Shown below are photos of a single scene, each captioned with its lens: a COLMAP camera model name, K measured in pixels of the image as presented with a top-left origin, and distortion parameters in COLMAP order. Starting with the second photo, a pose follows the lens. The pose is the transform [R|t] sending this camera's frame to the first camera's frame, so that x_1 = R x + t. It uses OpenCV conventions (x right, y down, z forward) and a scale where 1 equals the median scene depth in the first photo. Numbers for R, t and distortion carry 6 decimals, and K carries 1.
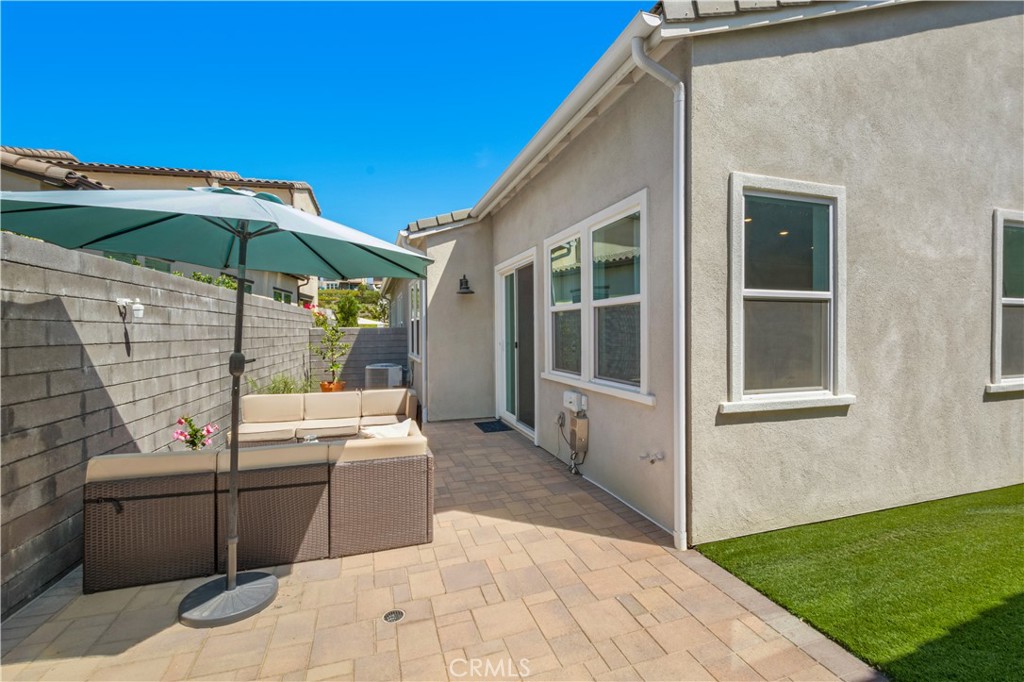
lens RADIAL K [[455.3, 0, 515.3], [0, 455.3, 334.0], [0, 0, 1]] dist [0.003110, -0.000476]
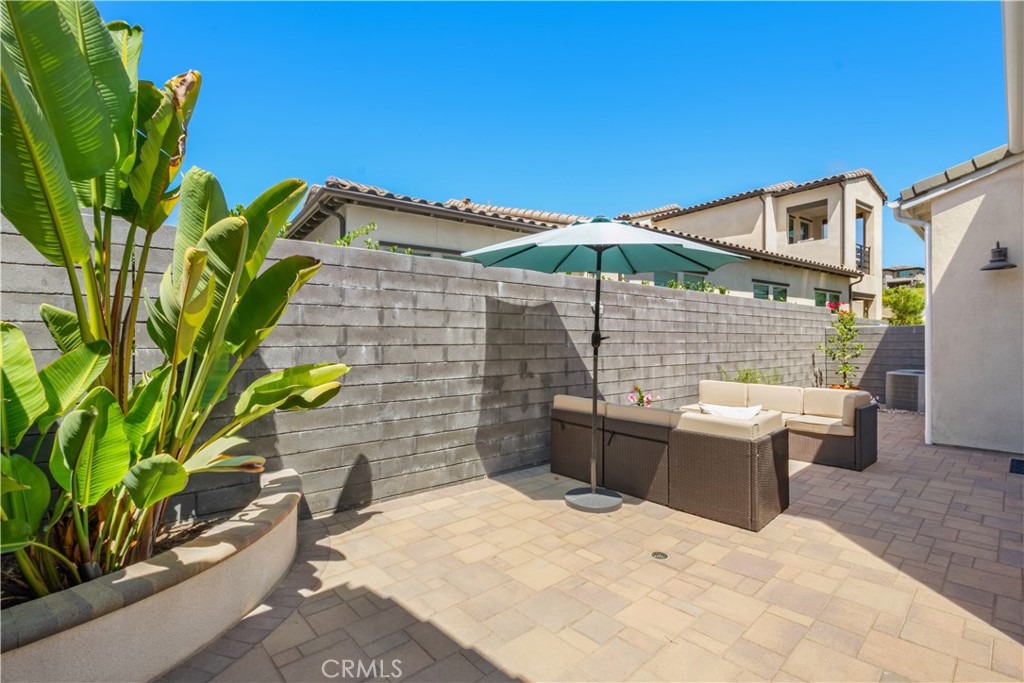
lens RADIAL K [[455.3, 0, 538.1], [0, 455.3, 343.3], [0, 0, 1]] dist [0.003110, -0.000476]
pose [[0.437613, 0.013399, -0.899064, 0.260948], [-0.007488, 0.999909, 0.011257, 0.027137], [0.899132, 0.001805, 0.437673, 0.087879]]
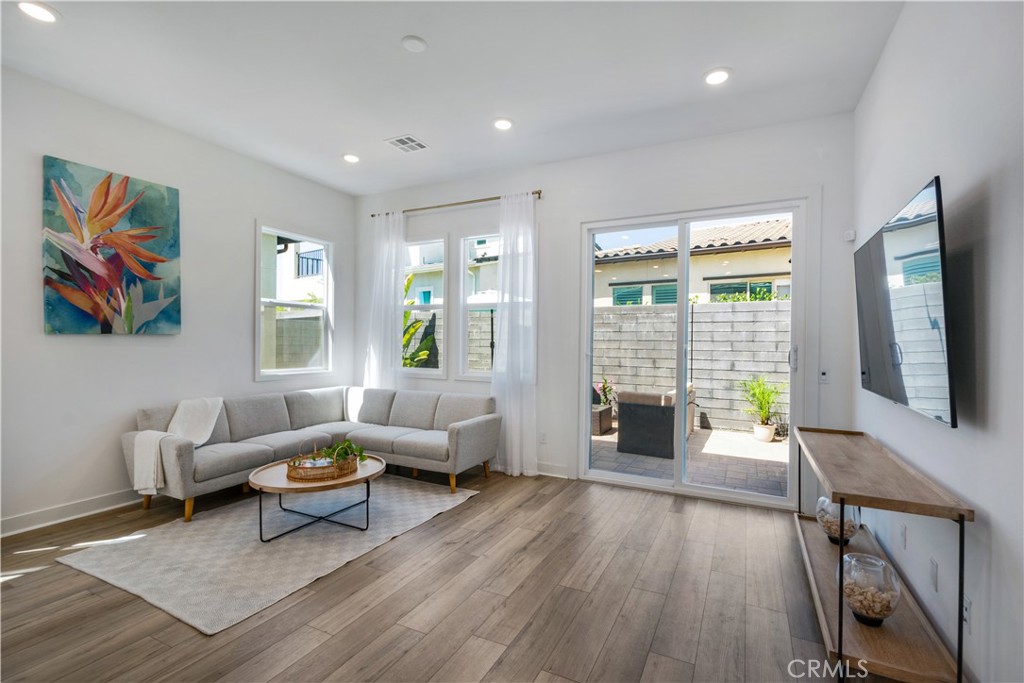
lens RADIAL K [[455.3, 0, 514.7], [0, 455.3, 341.4], [0, 0, 1]] dist [0.003110, -0.000476]
pose [[-0.702751, -0.006283, -0.711408, 0.679400], [-0.012574, 0.999914, 0.003590, 0.013582], [0.711325, 0.011469, -0.702770, 1.453180]]
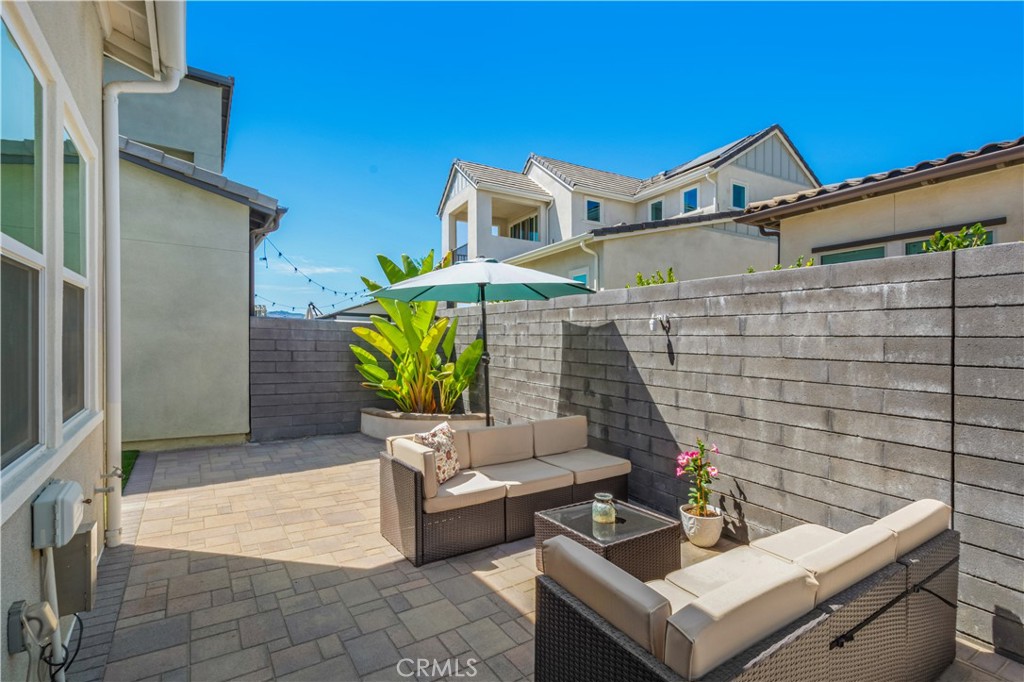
lens RADIAL K [[473.6, 0, 520.3], [0, 473.6, 328.5], [0, 0, 1]] dist [-0.002904, 0.000118]
pose [[-0.955954, -0.029160, -0.292065, -0.084074], [-0.023774, 0.999476, -0.021975, -0.003840], [0.292552, -0.014064, -0.956146, 1.203417]]
